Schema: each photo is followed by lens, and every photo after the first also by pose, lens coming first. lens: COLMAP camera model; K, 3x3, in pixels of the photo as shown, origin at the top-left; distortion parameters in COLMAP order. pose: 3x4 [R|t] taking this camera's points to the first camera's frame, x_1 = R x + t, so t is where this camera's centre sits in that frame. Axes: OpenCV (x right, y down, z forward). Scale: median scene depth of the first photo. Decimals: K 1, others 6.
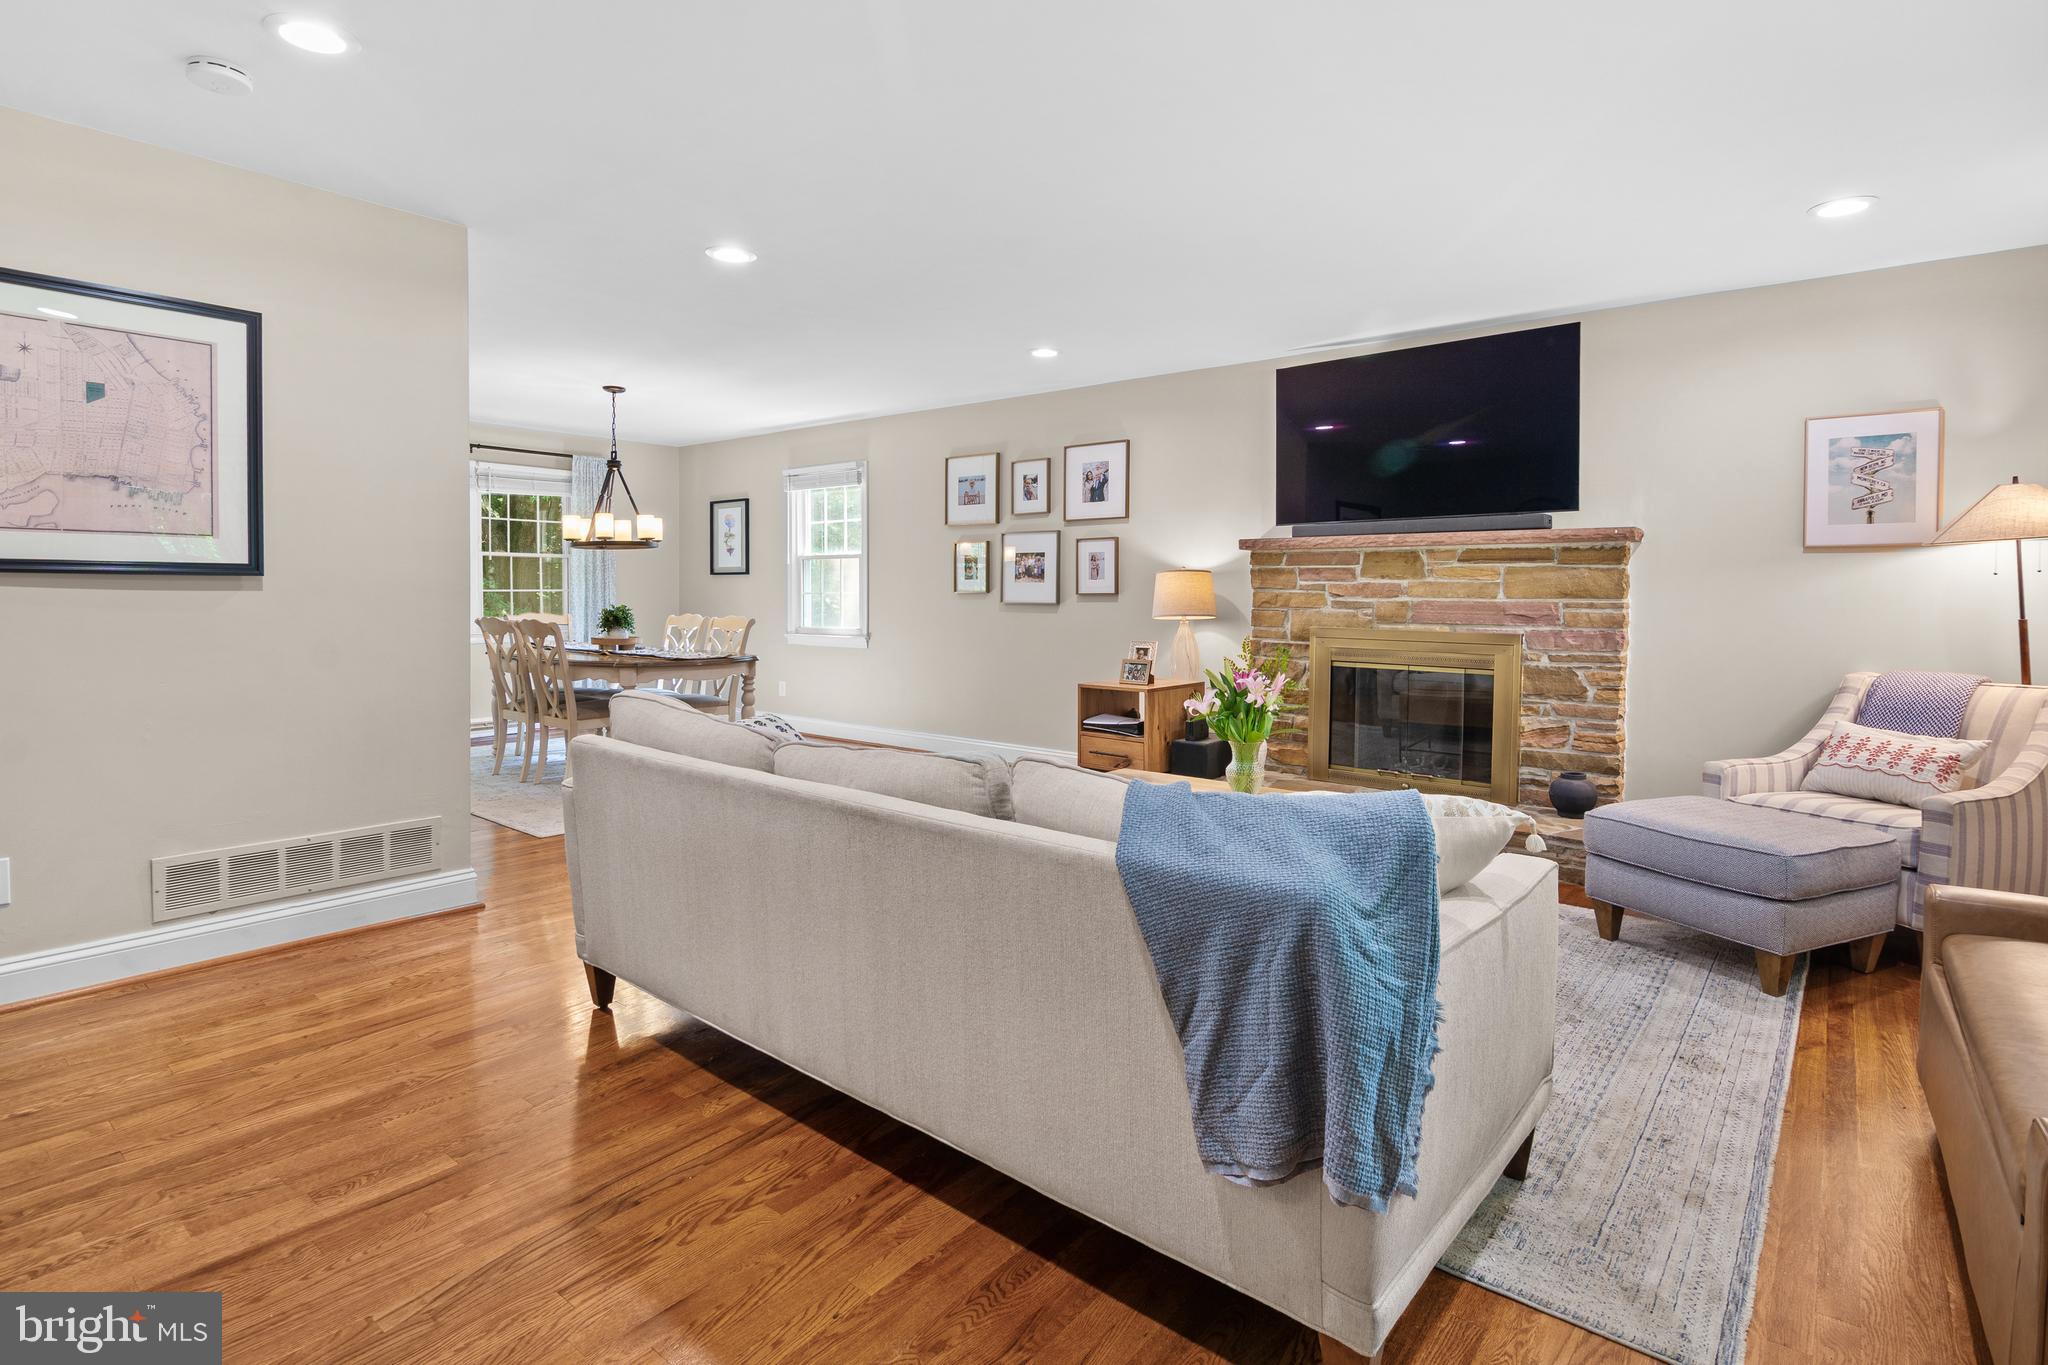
lens RADIAL K [[1015.8, 0, 1039.4], [0, 1015.8, 684.7], [0, 0, 1]] dist [0.000782, -0.000044]
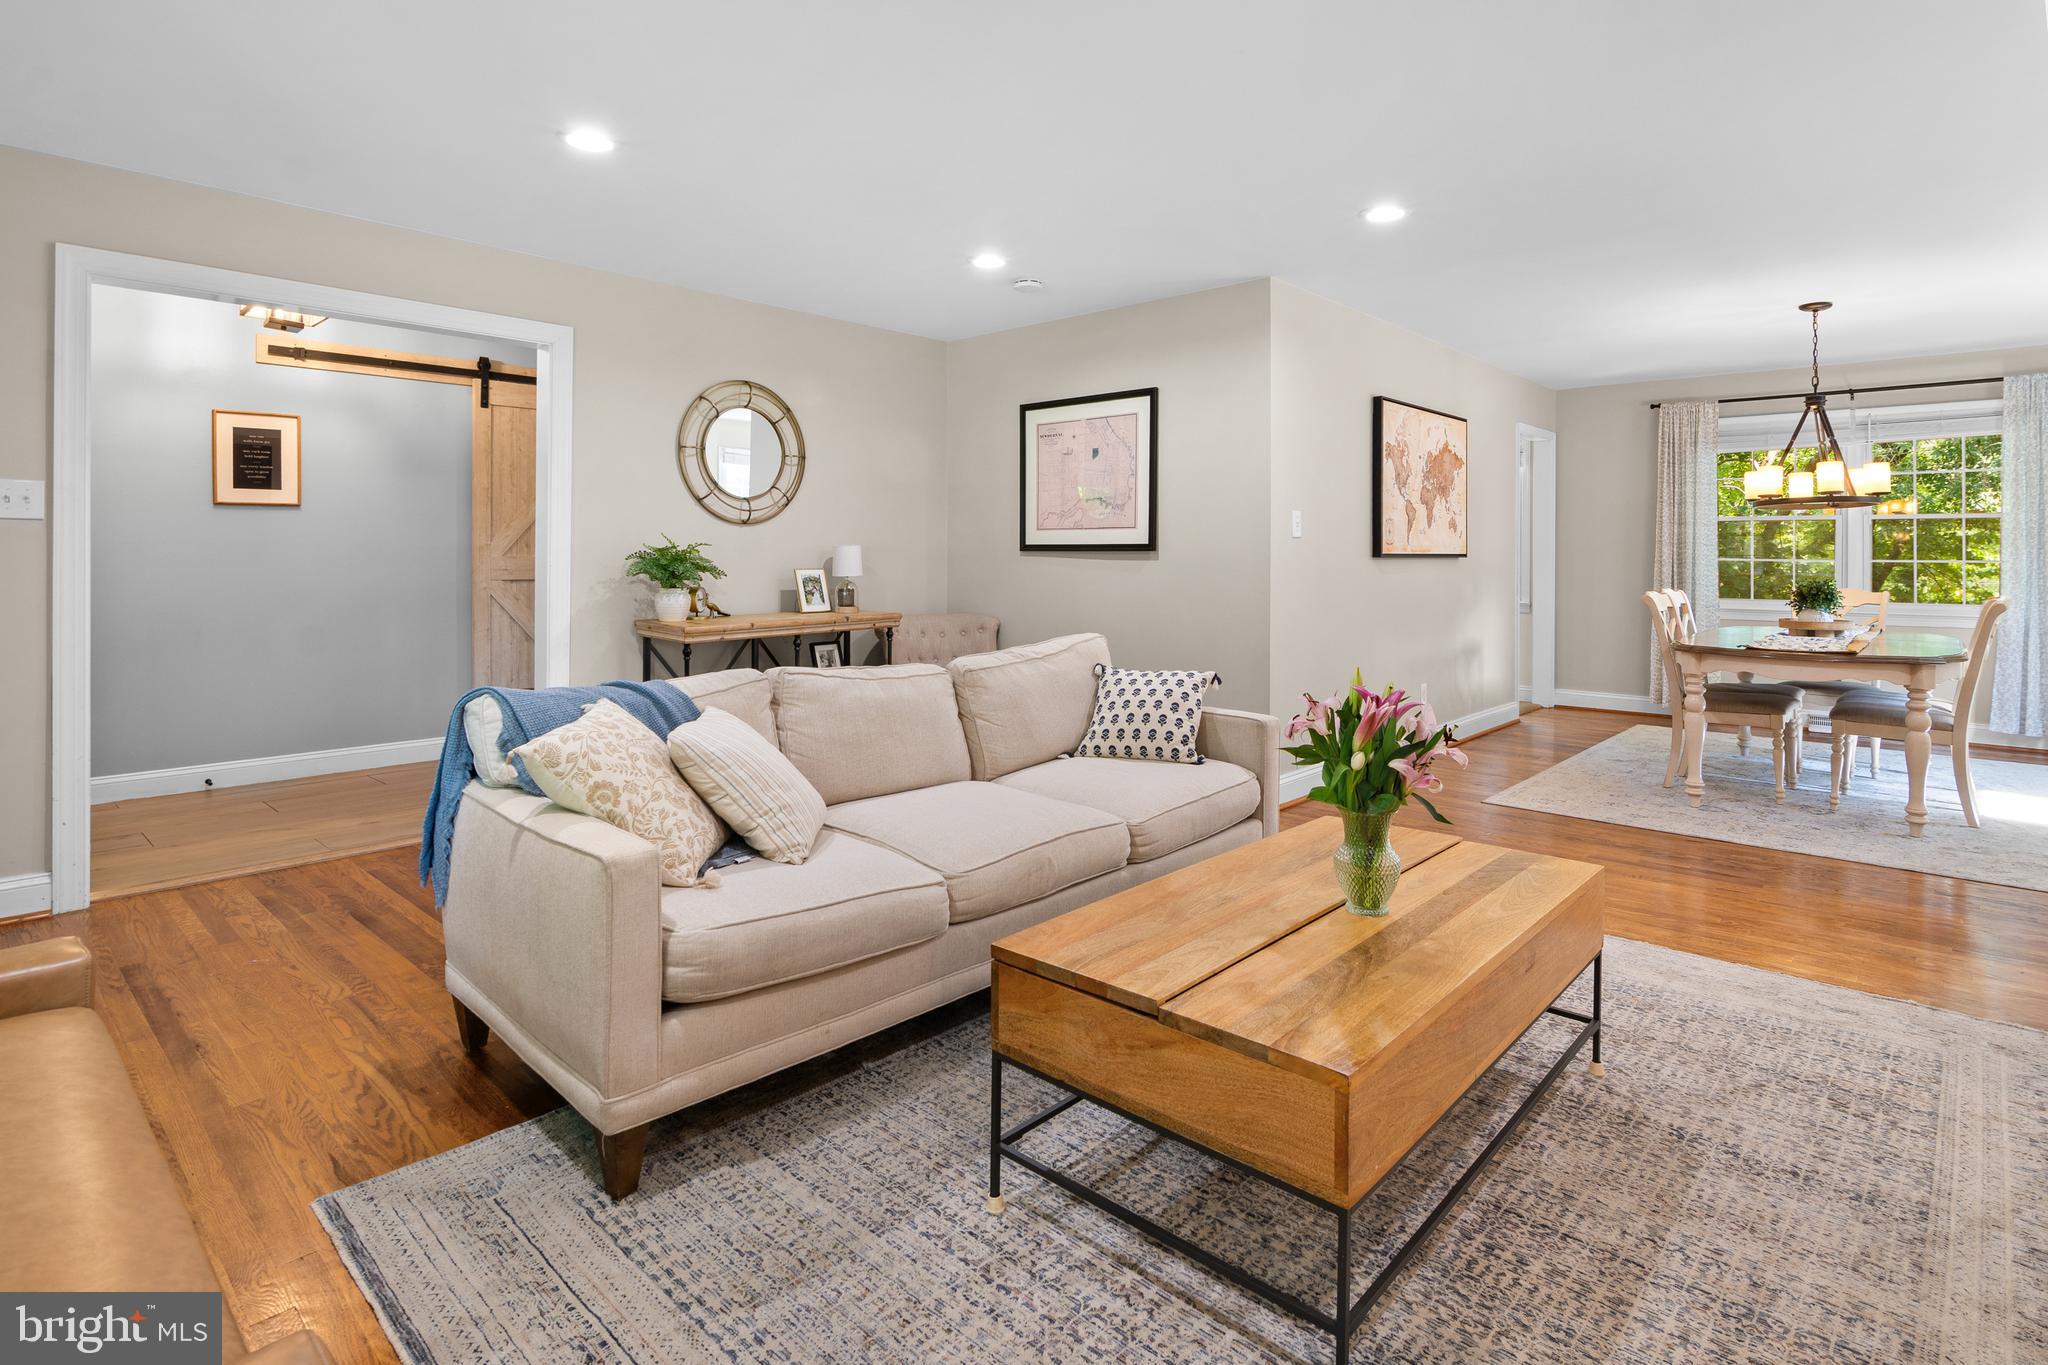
lens RADIAL K [[1015.8, 0, 1039.4], [0, 1015.8, 684.7], [0, 0, 1]] dist [0.000782, -0.000044]
pose [[-0.050567, 0.126744, -0.990646, 0.898587], [-0.093981, 0.986909, 0.131064, -0.095761], [0.994289, 0.099729, -0.037993, 0.934929]]
